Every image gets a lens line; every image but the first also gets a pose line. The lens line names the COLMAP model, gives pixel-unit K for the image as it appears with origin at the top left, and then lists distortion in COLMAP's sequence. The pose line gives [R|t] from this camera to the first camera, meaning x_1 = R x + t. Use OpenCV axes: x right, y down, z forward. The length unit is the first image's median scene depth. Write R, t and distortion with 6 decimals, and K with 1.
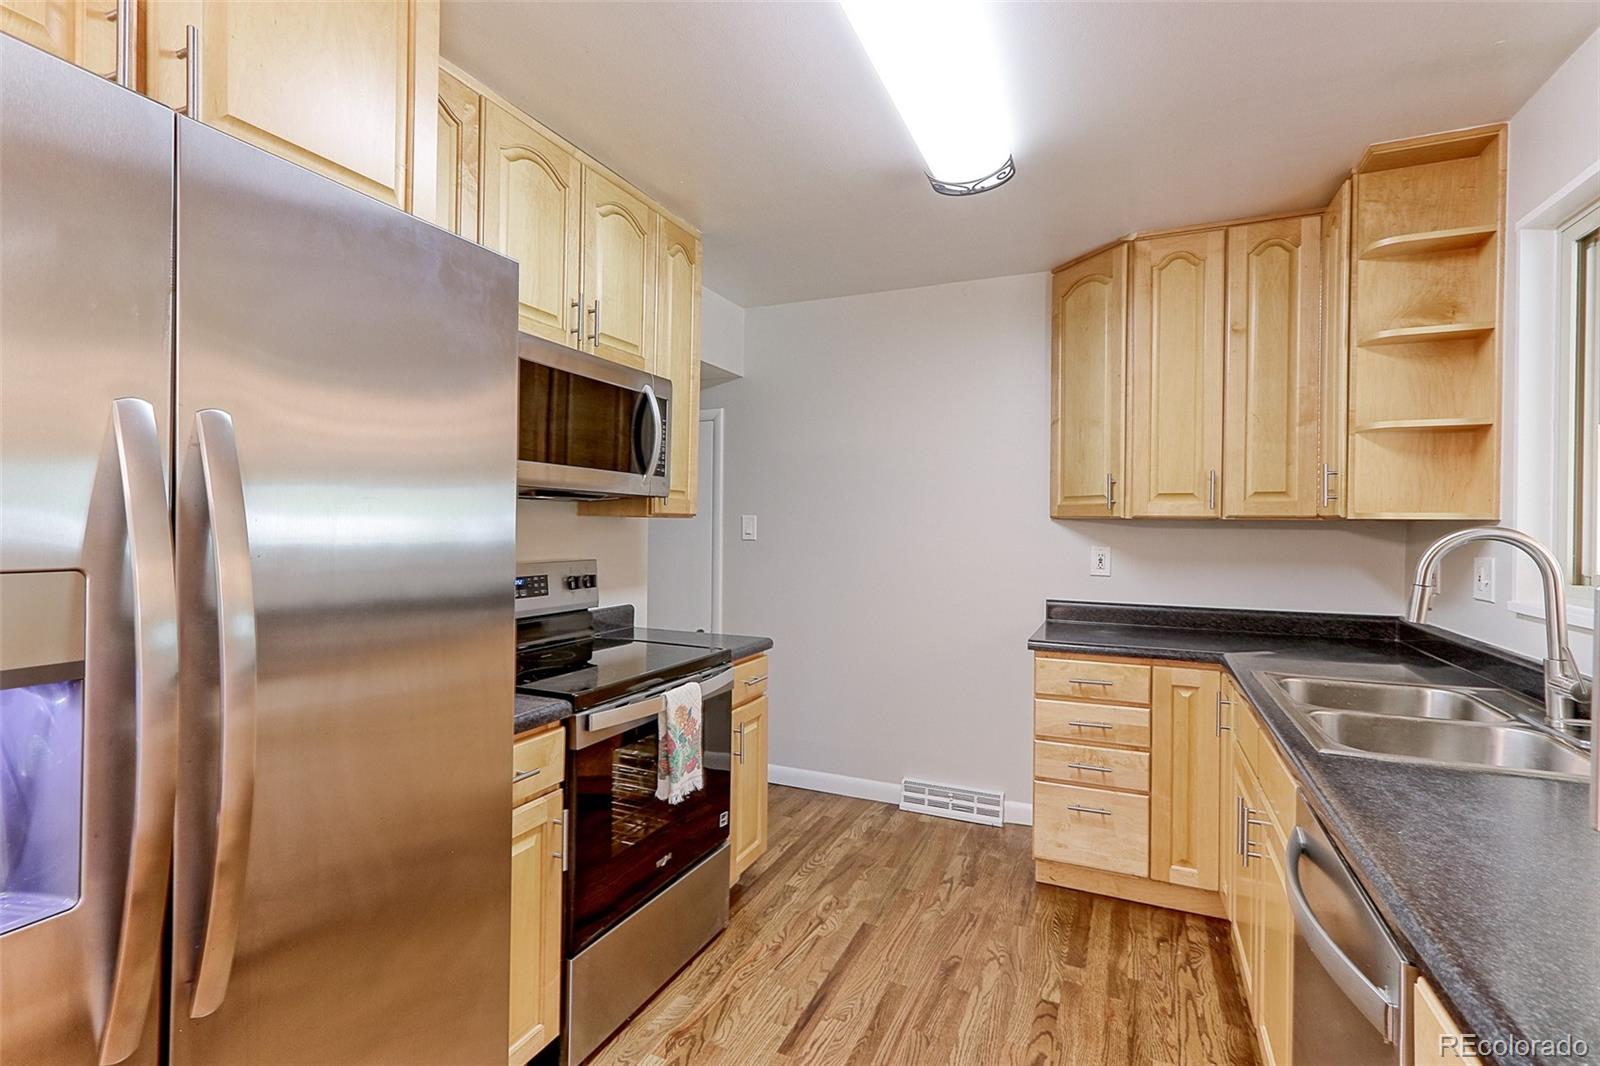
lens RADIAL K [[736.6, 0, 798.2], [0, 736.6, 524.1], [0, 0, 1]] dist [-0.000212, 0.000171]
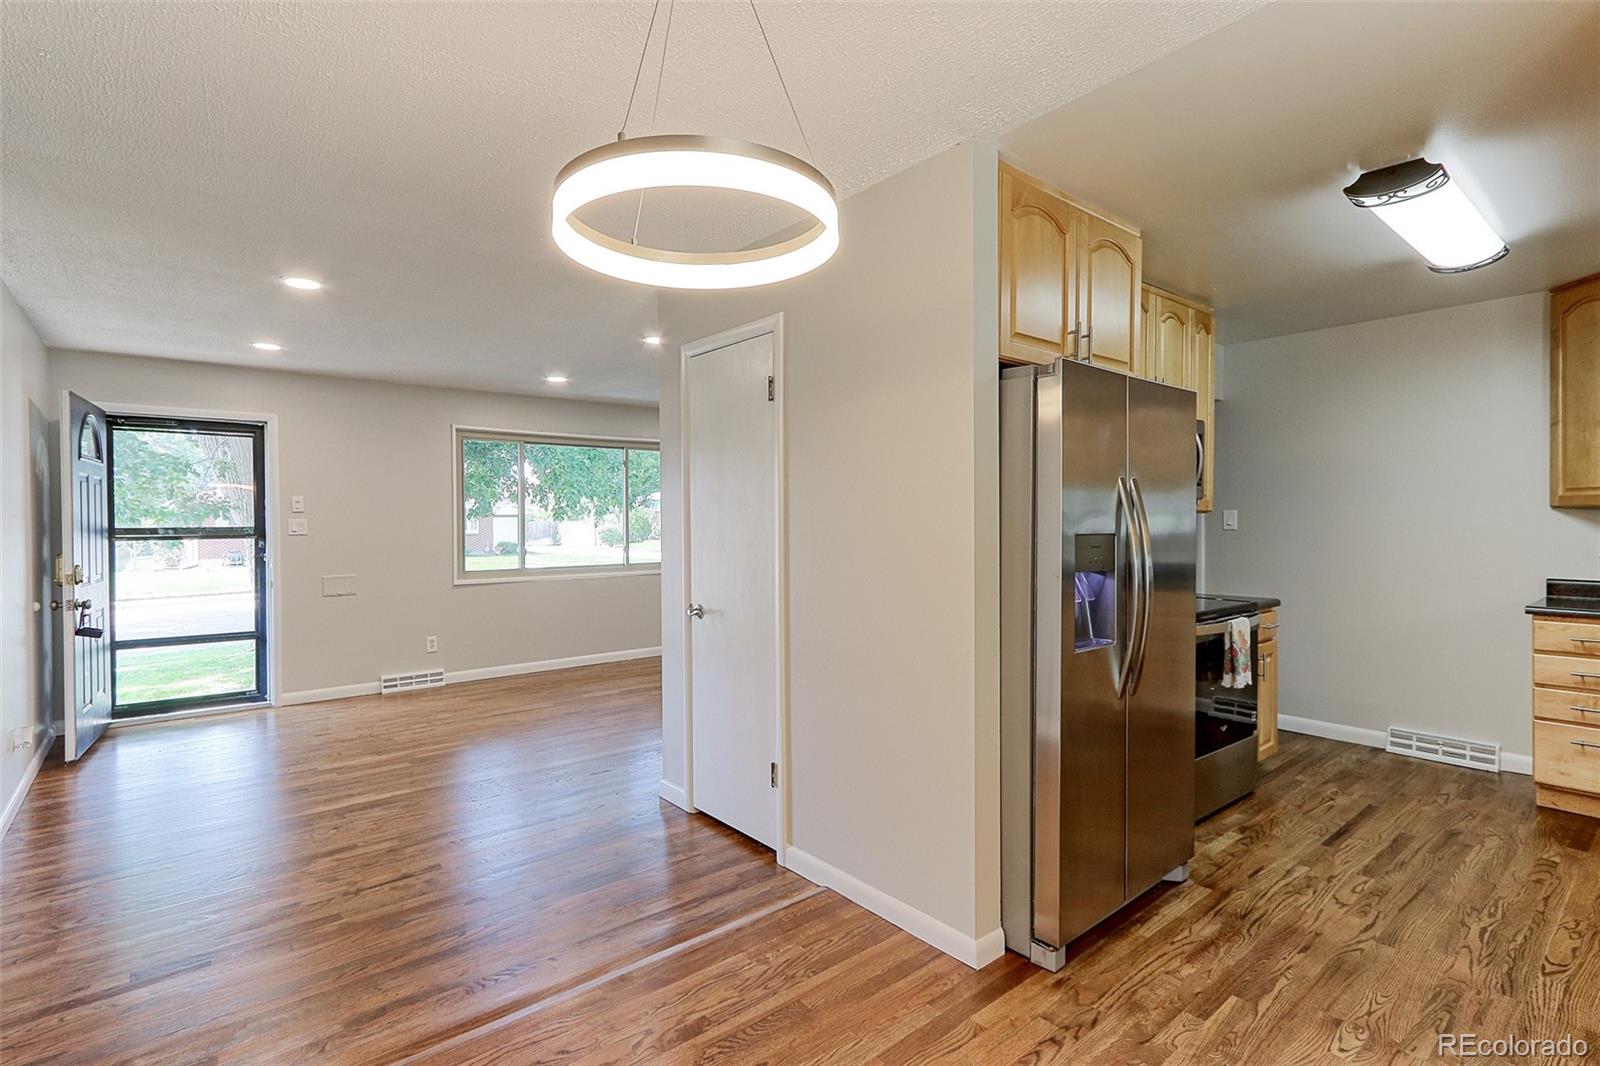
lens RADIAL K [[764.5, 0, 790.2], [0, 764.5, 527.4], [0, 0, 1]] dist [-0.001670, 0.002484]
pose [[0.894572, -0.011351, -0.446780, -0.220018], [0.014516, 0.999888, 0.003661, 0.001906], [0.446688, -0.009761, 0.894637, -0.708436]]
